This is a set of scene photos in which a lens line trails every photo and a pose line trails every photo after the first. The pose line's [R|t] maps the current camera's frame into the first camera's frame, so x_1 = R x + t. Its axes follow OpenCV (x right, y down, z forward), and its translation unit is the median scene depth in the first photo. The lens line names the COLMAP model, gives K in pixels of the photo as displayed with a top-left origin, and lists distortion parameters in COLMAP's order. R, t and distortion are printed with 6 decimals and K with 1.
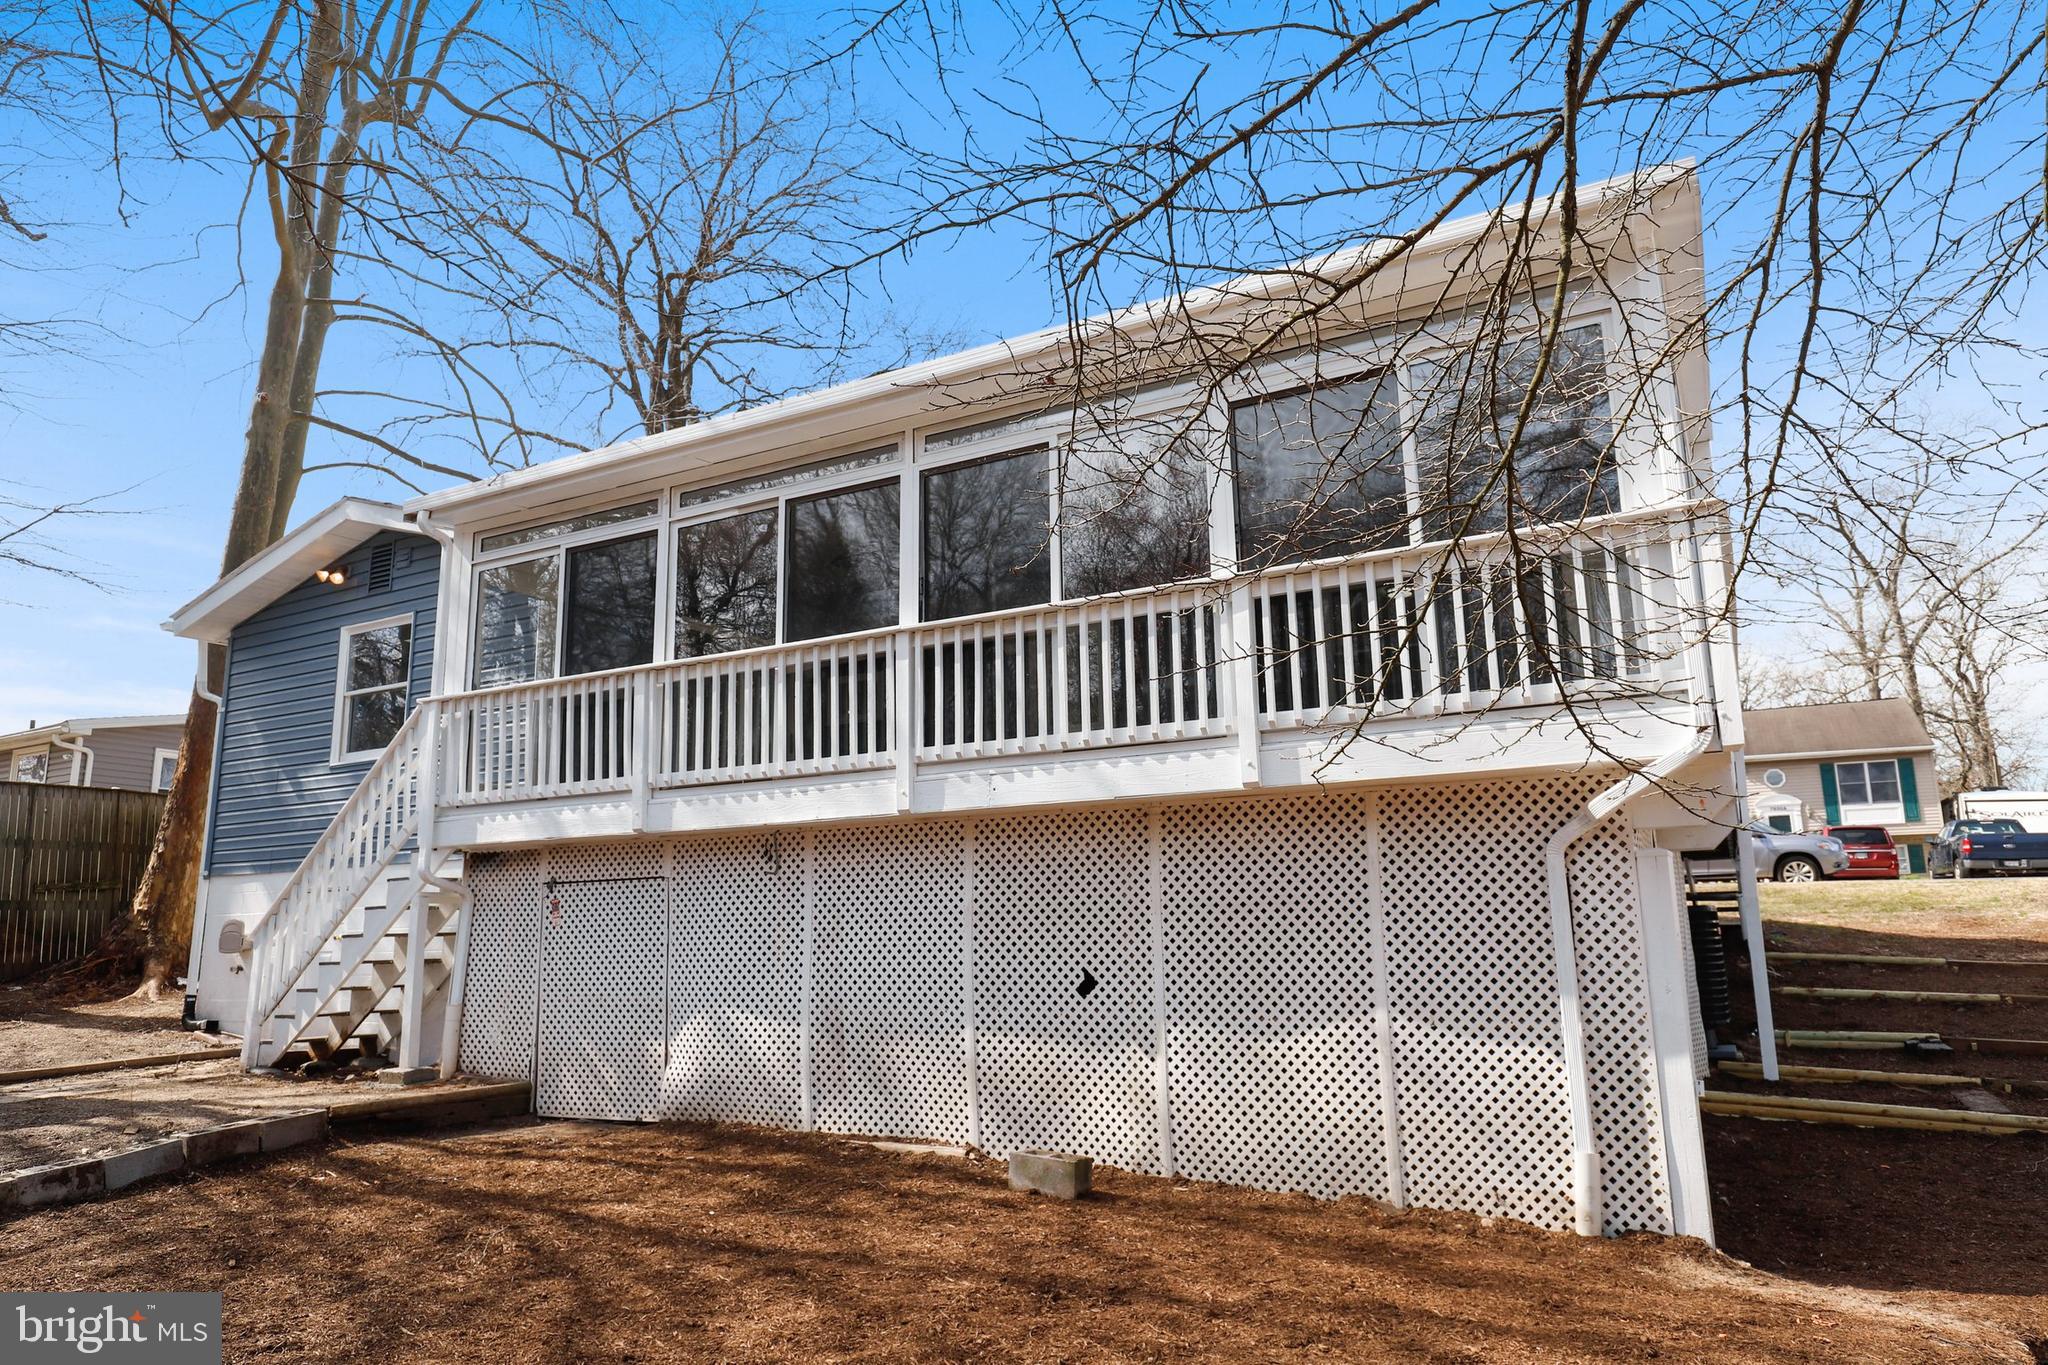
lens RADIAL K [[1366.2, 0, 1022.2], [0, 1366.2, 683.0], [0, 0, 1]] dist [0.006655, -0.000494]
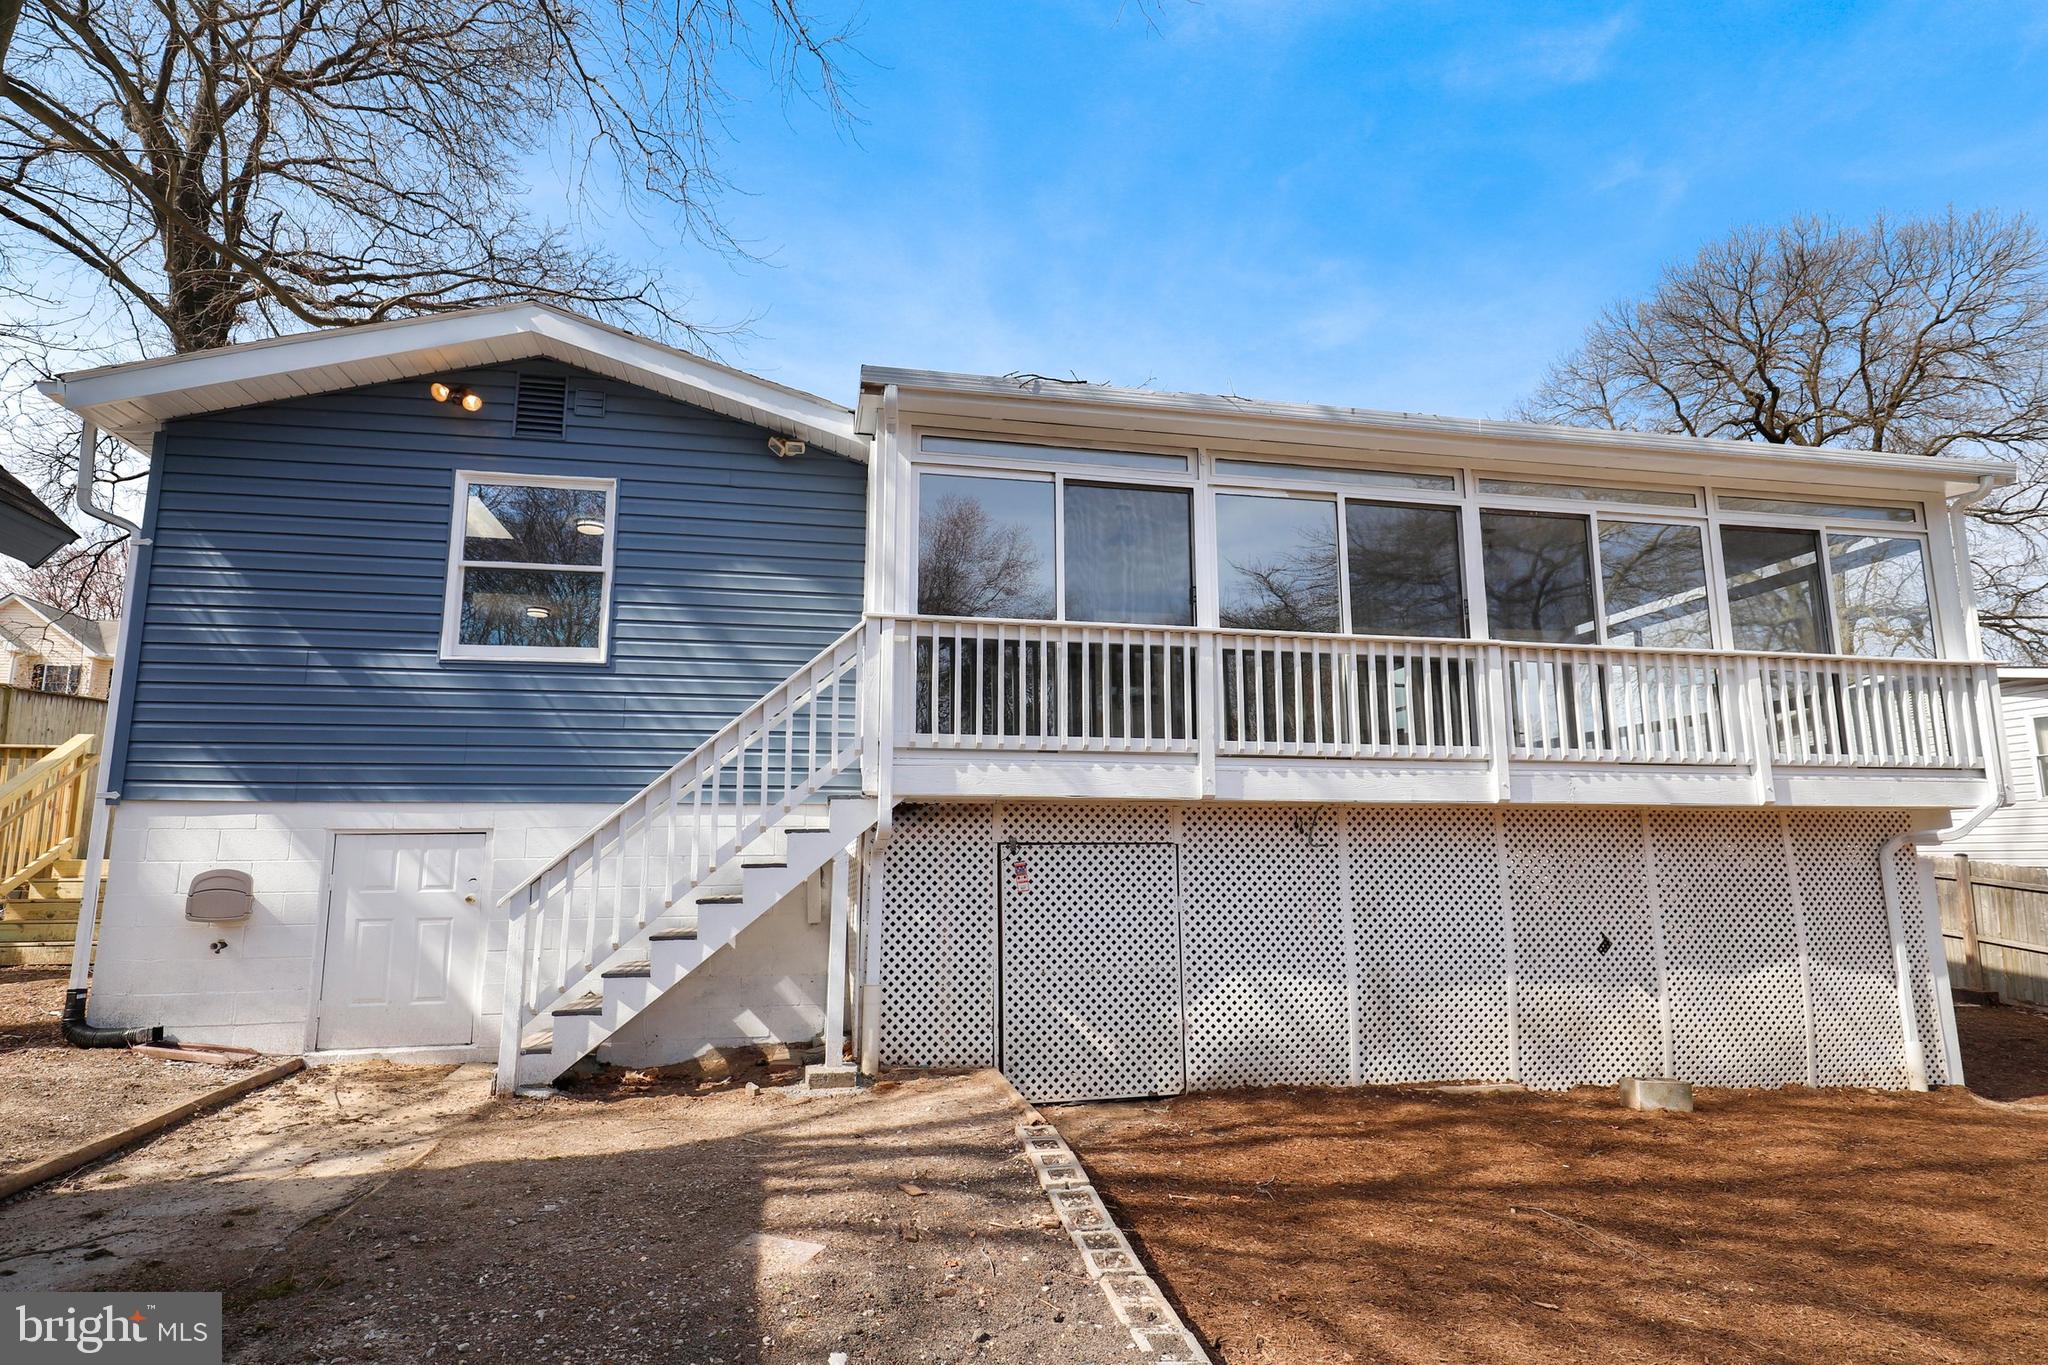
lens RADIAL K [[1160.0, 0, 1033.5], [0, 1160.0, 723.0], [0, 0, 1]] dist [0.019708, 0.000251]
pose [[0.721177, 0.128495, 0.680729, -0.993452], [-0.125970, 0.990589, -0.053528, 0.124467], [-0.681201, -0.047148, 0.730577, 0.510265]]
